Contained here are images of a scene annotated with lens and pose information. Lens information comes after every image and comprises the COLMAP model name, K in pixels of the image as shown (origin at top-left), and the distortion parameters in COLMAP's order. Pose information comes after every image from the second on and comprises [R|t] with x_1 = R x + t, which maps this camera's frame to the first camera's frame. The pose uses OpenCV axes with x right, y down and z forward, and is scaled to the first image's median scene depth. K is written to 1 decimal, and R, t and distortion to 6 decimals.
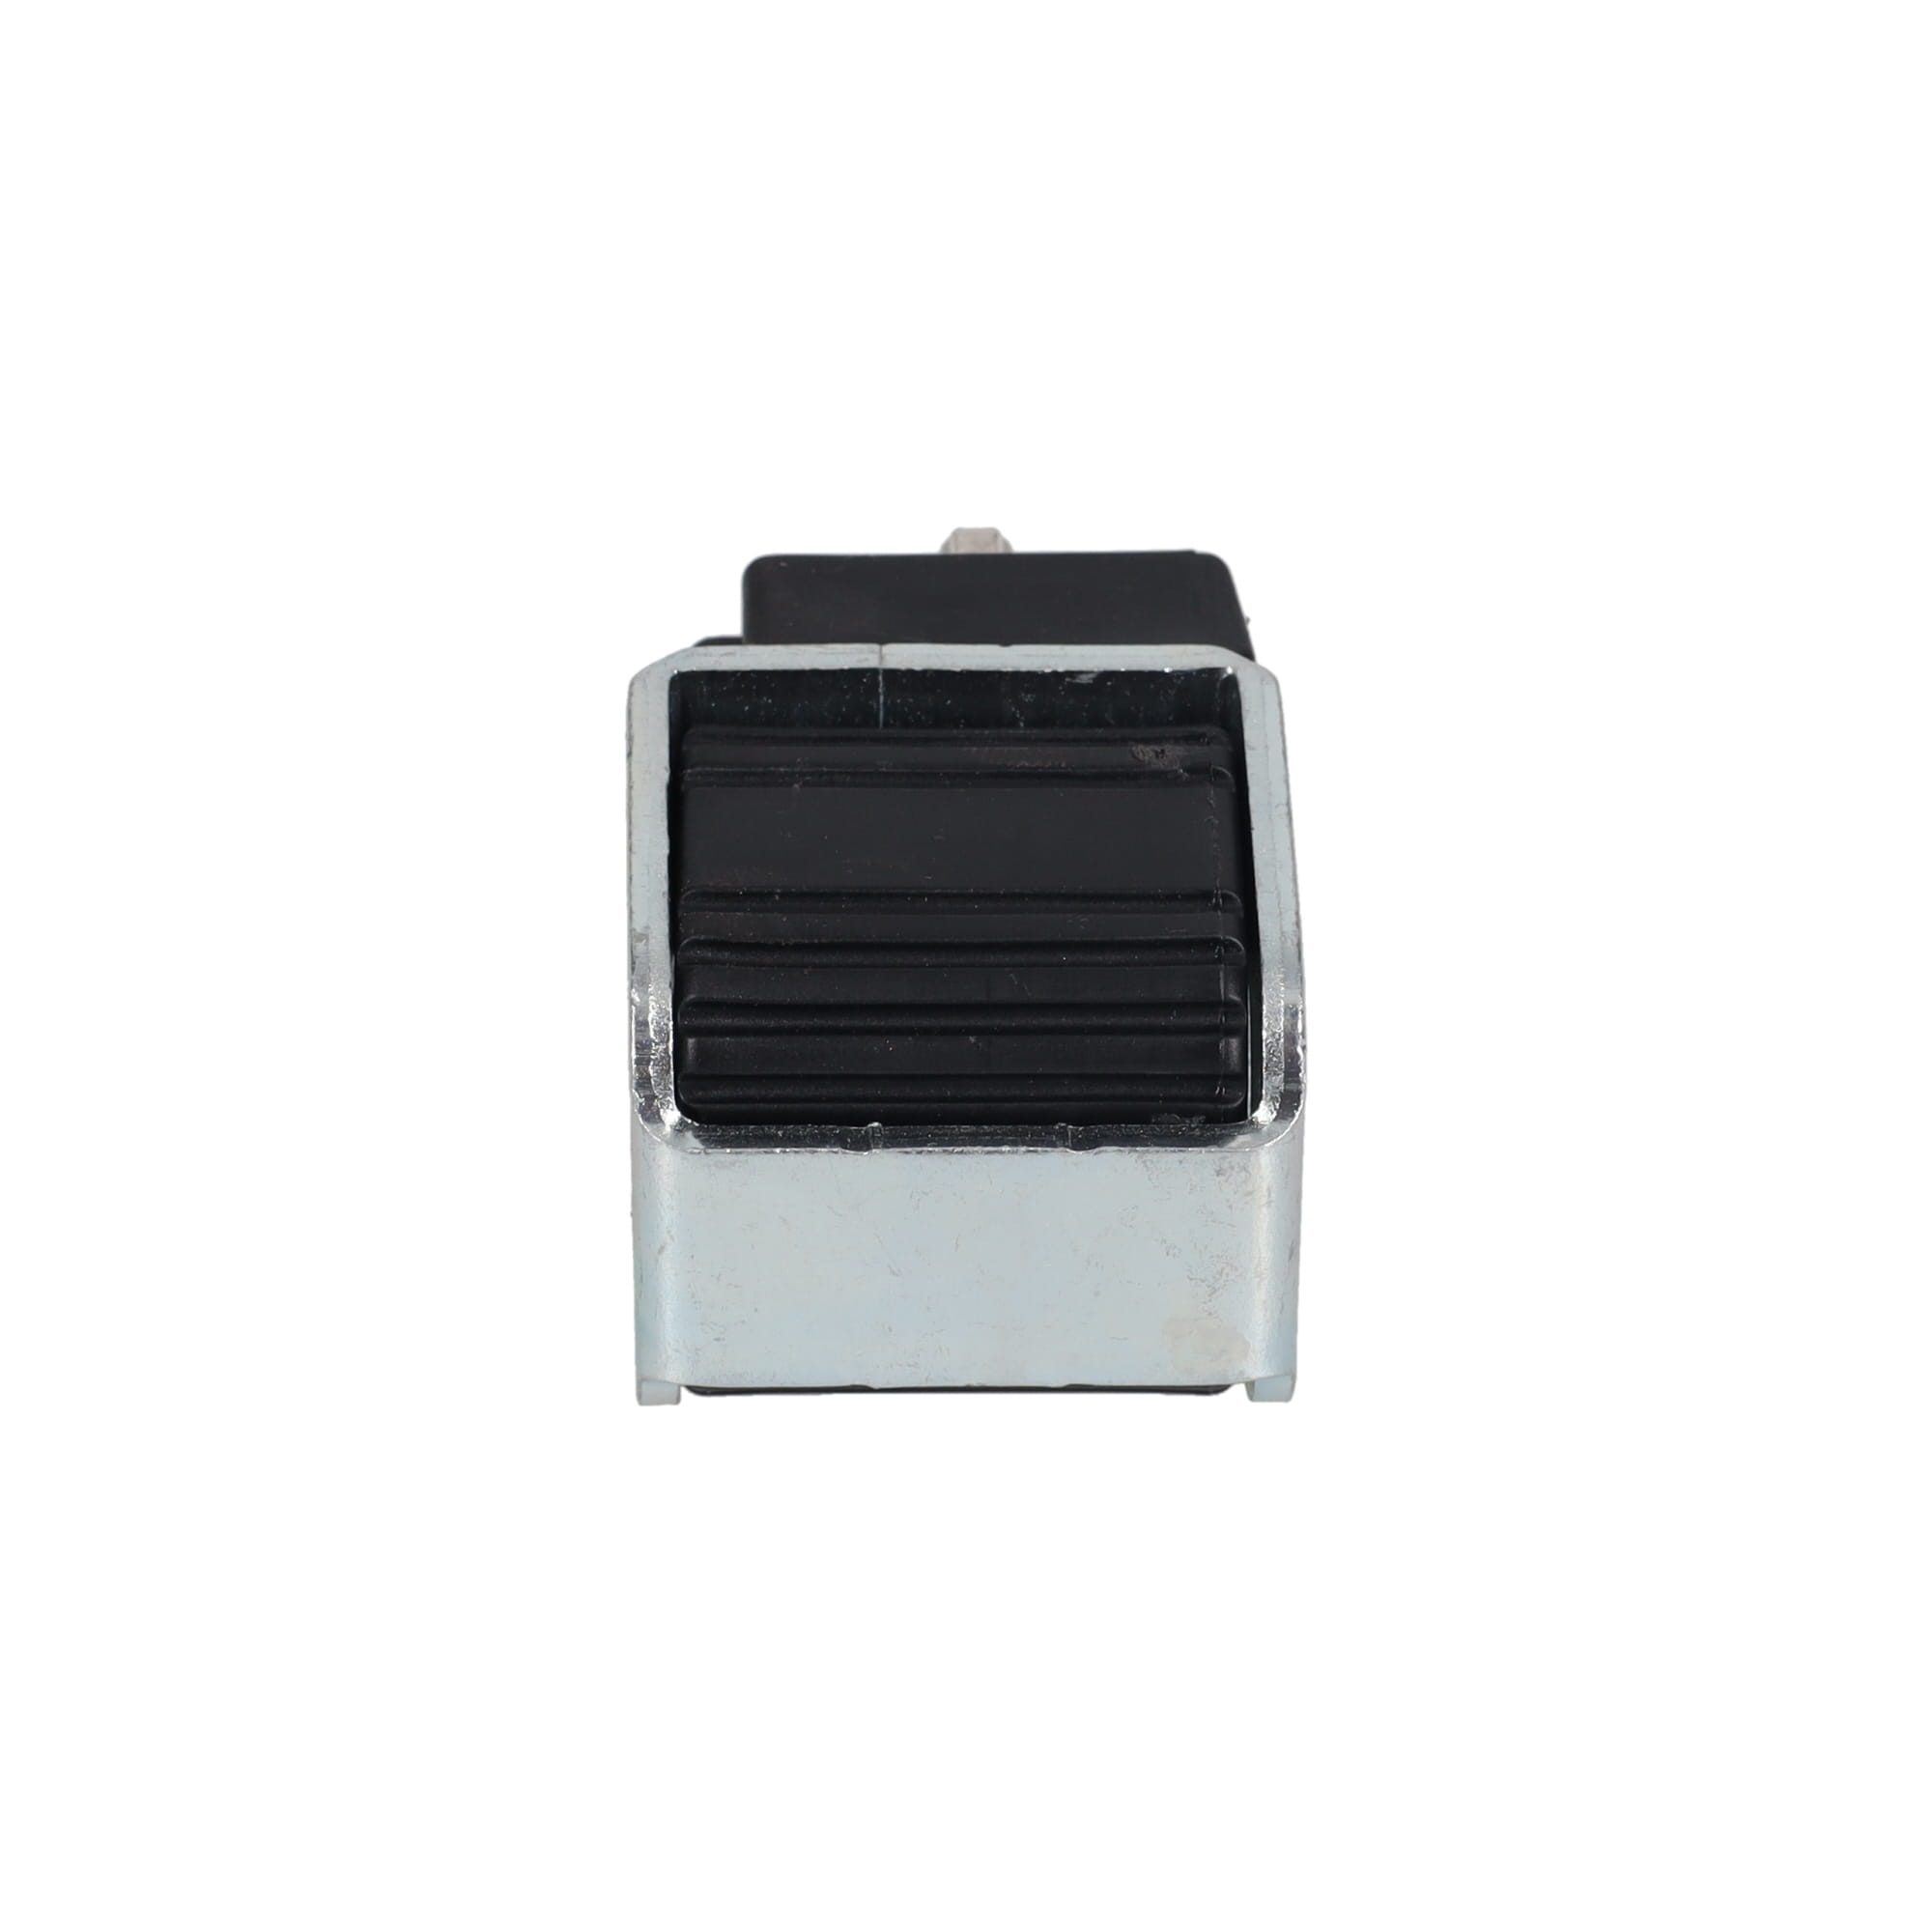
lens RADIAL K [[8949.6, 0, 966.0], [0, 8949.6, 966.0], [0, 0, 1]] dist [-0.130120, -0.810667]
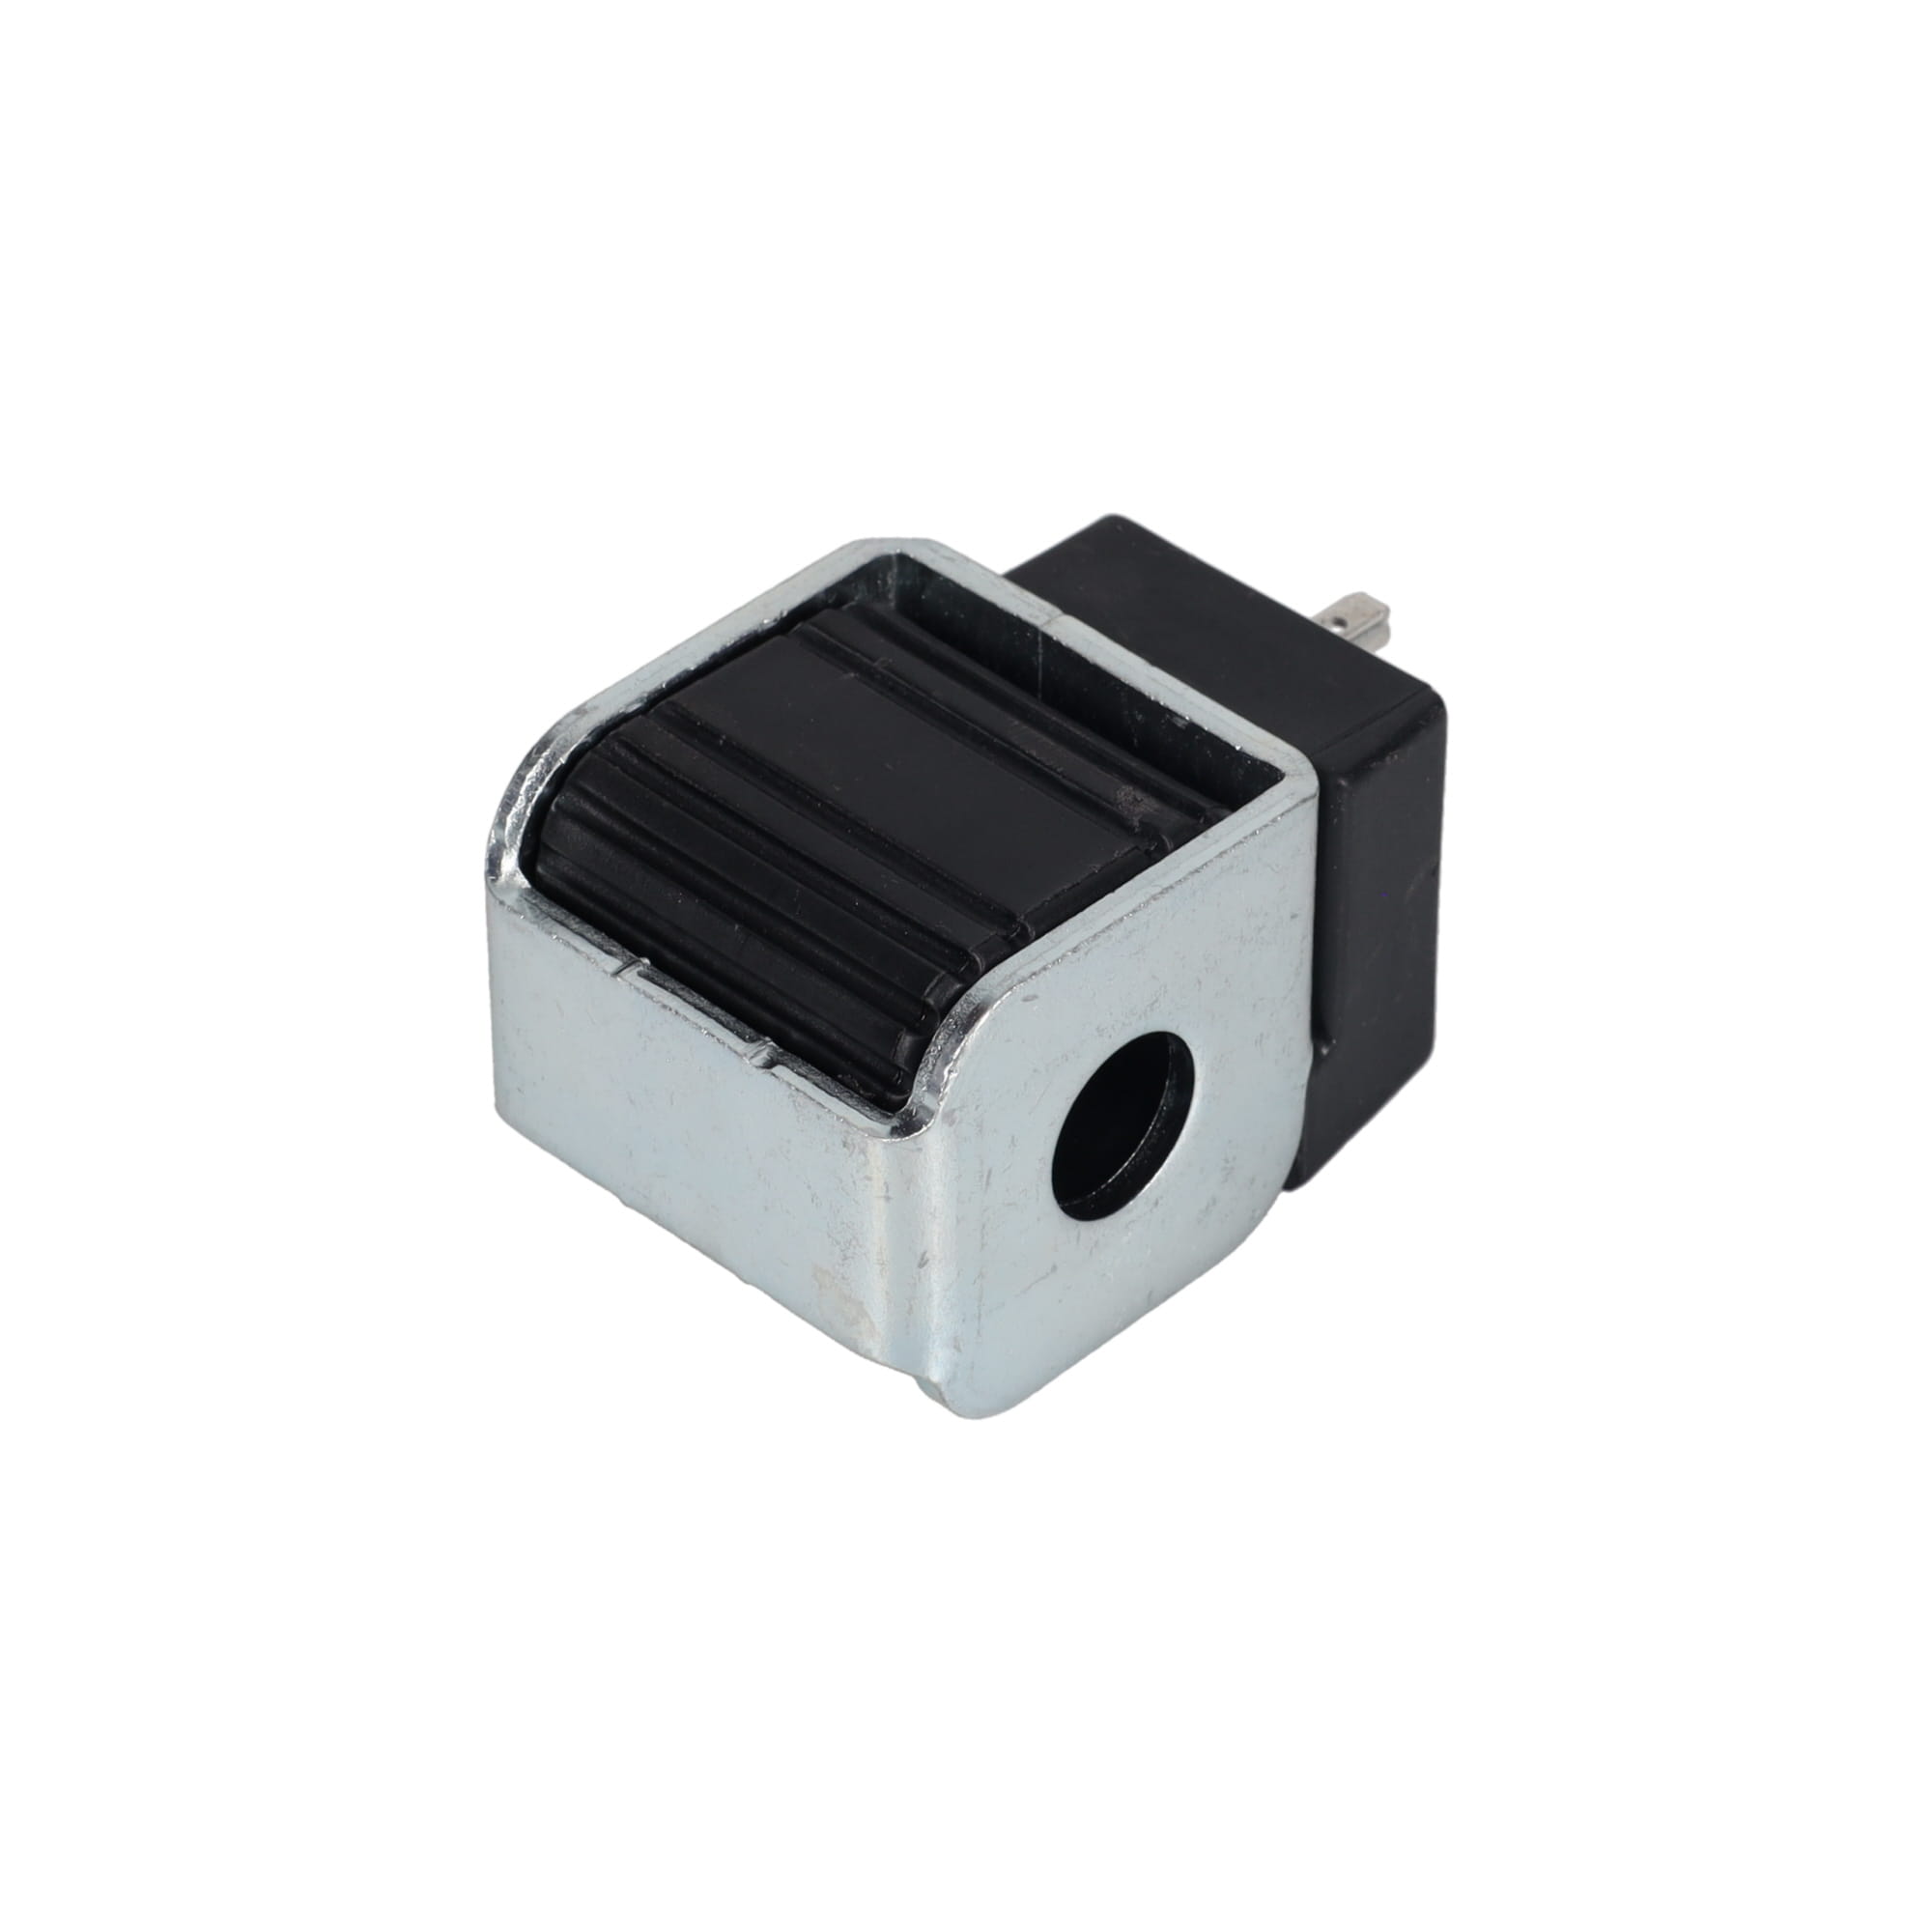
lens RADIAL K [[8949.6, 0, 966.0], [0, 8949.6, 966.0], [0, 0, 1]] dist [-0.130120, -0.810667]
pose [[0.695994, 0.436760, -0.569942, 0.605096], [-0.437718, 0.887275, 0.145414, -0.148588], [0.569206, 0.148267, 0.808716, 0.159346]]
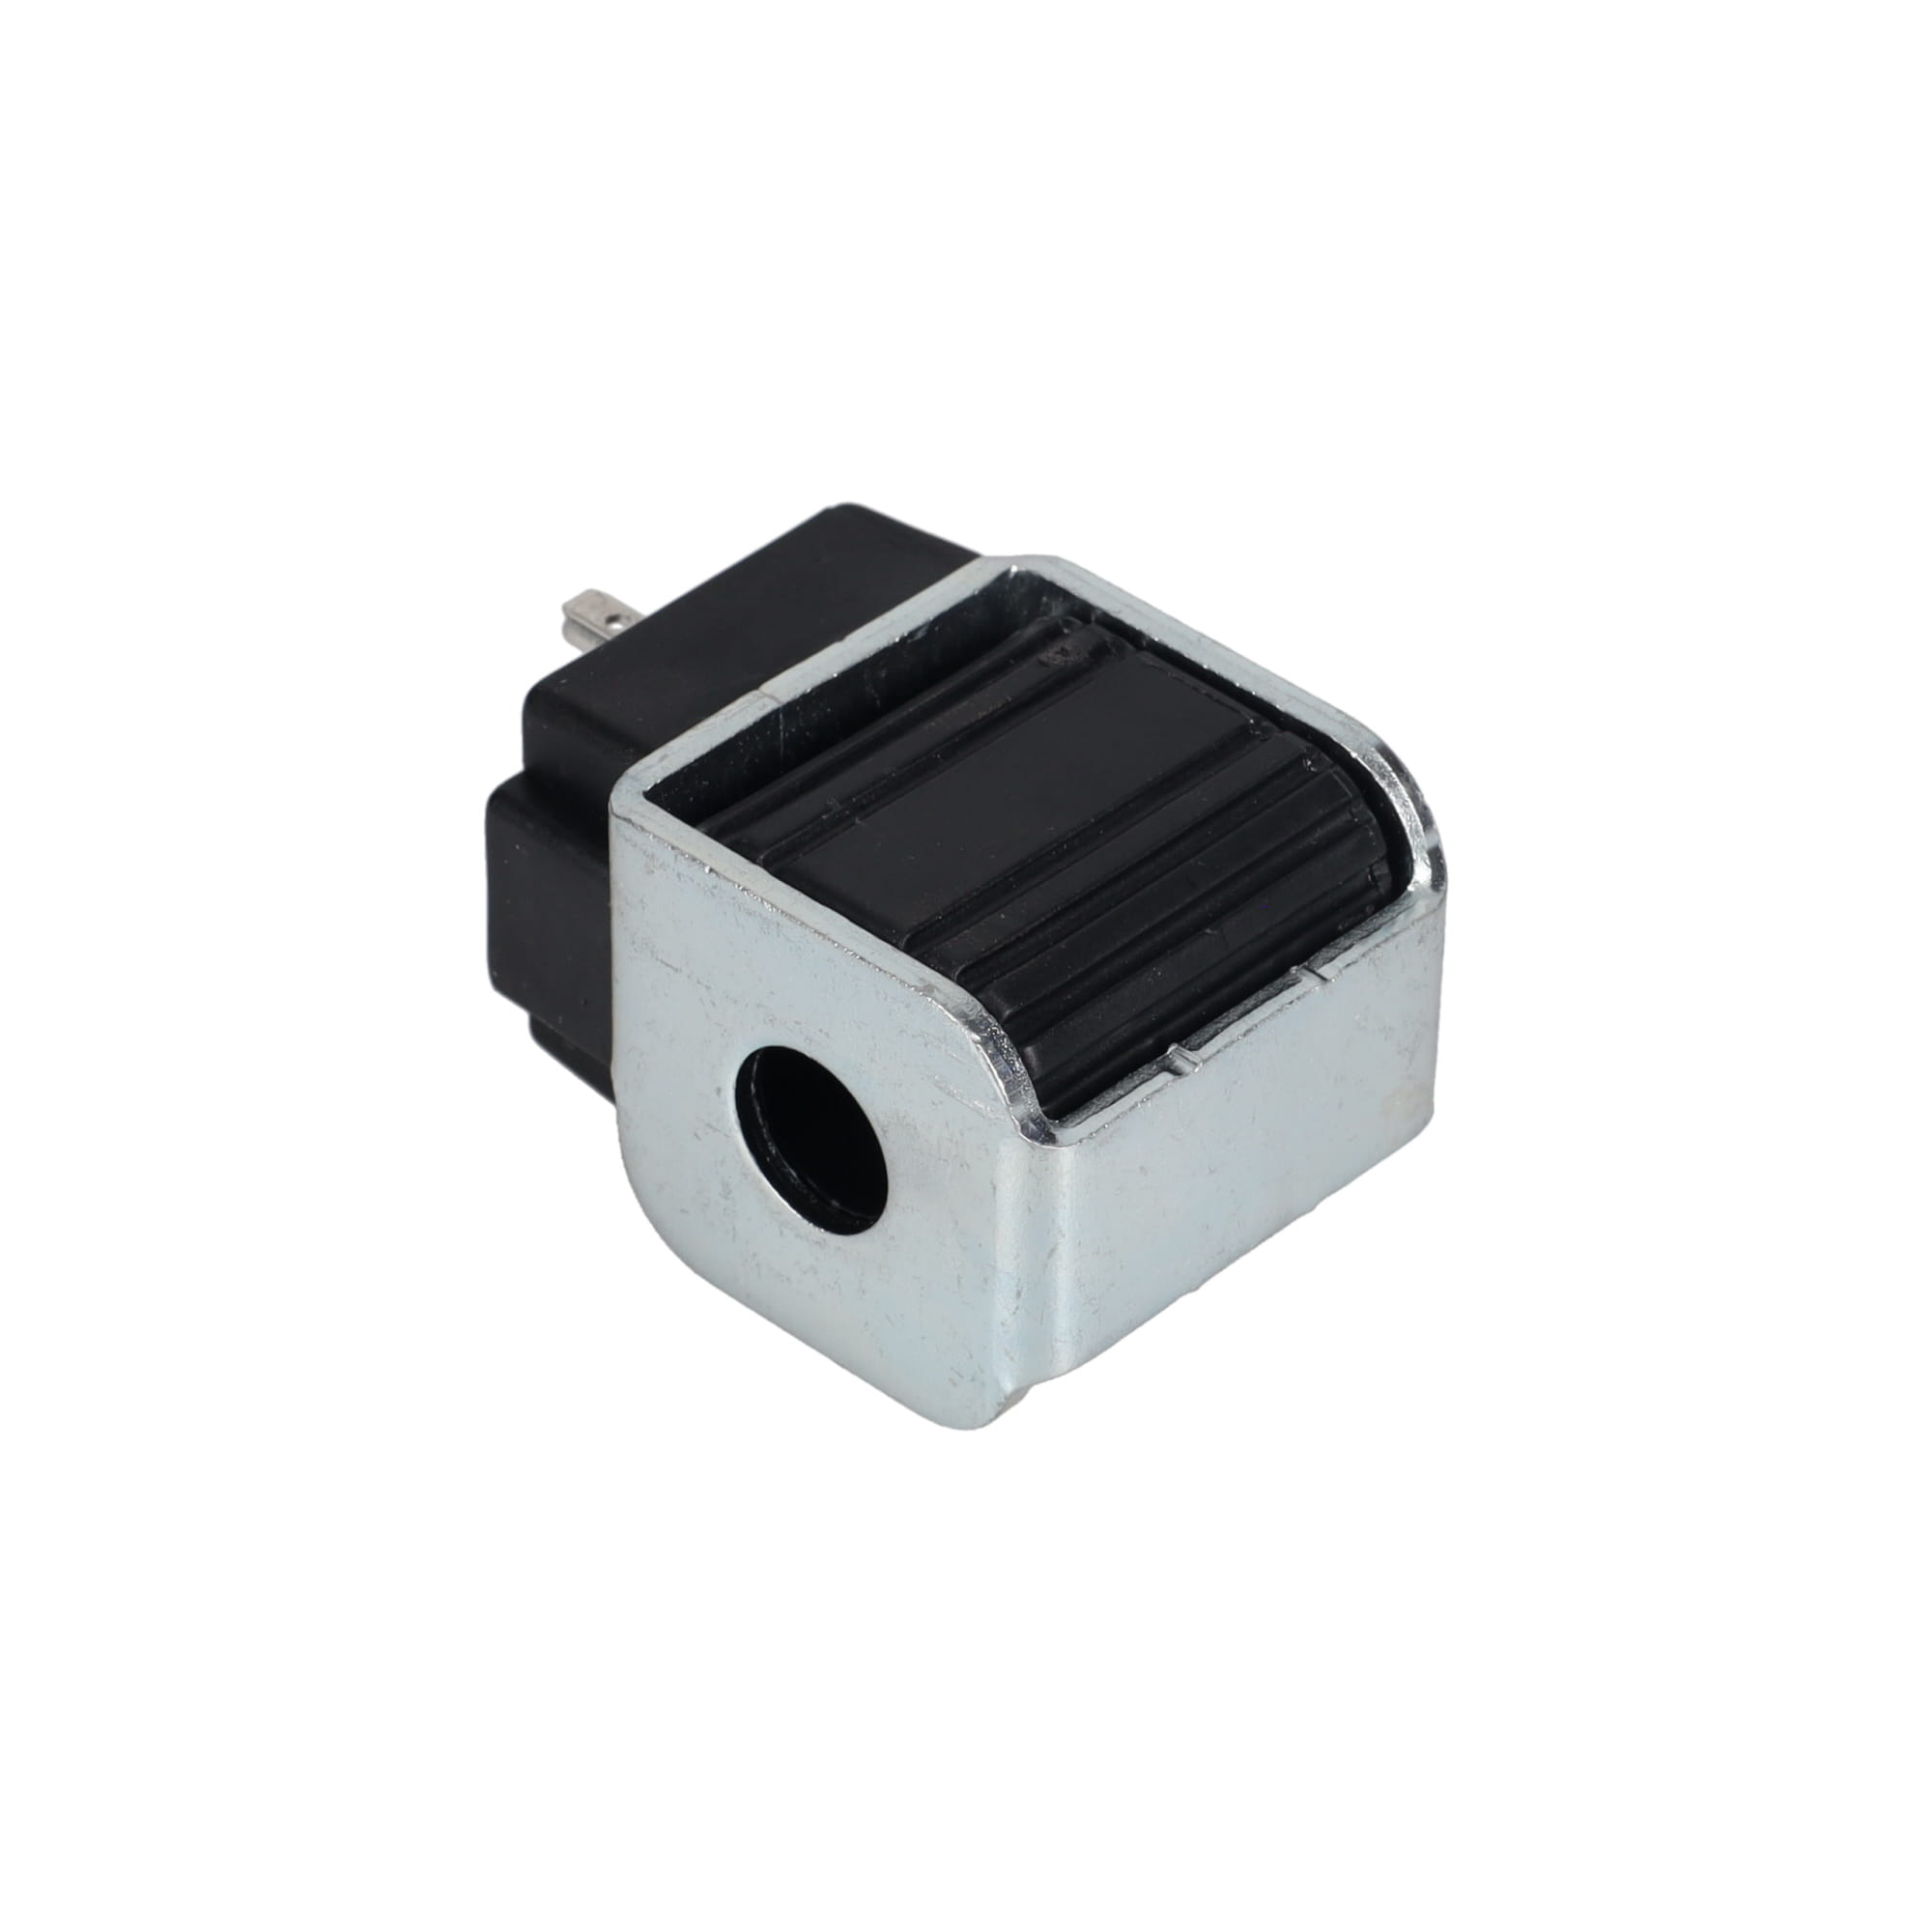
lens RADIAL K [[8949.6, 0, 966.0], [0, 8949.6, 966.0], [0, 0, 1]] dist [-0.130120, -0.810667]
pose [[0.704345, -0.439526, 0.557418, -0.589907], [0.438597, 0.886891, 0.145112, -0.148955], [-0.558149, 0.142273, 0.817452, 0.153305]]
